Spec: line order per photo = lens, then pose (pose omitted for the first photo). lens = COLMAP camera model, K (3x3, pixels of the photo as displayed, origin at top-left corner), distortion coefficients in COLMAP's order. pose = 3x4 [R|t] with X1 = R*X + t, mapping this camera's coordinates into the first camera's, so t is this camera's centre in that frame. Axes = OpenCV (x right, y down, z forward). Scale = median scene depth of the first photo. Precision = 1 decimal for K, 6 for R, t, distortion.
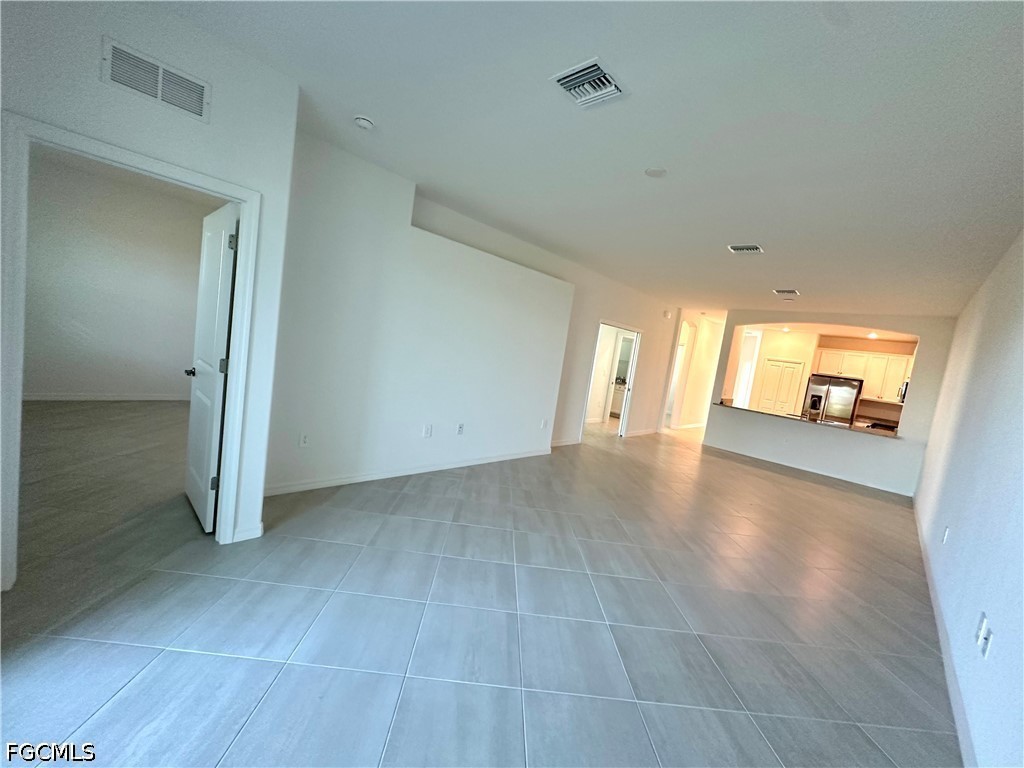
lens RADIAL K [[408.0, 0, 508.2], [0, 408.0, 382.3], [0, 0, 1]] dist [-0.001419, -0.000036]
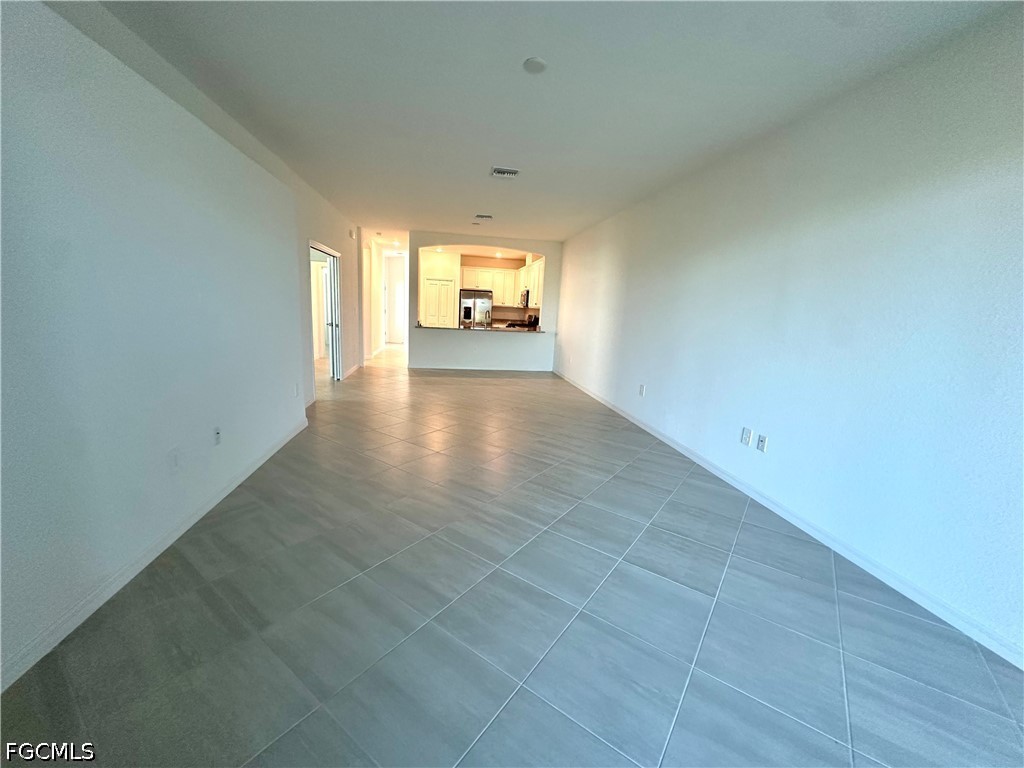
lens RADIAL K [[408.0, 0, 513.0], [0, 408.0, 384.2], [0, 0, 1]] dist [-0.001419, -0.000036]
pose [[0.602449, -0.256306, 0.755885, -0.148288], [0.105434, 0.964294, 0.242941, -0.029909], [-0.791163, -0.066663, 0.607962, 0.154824]]
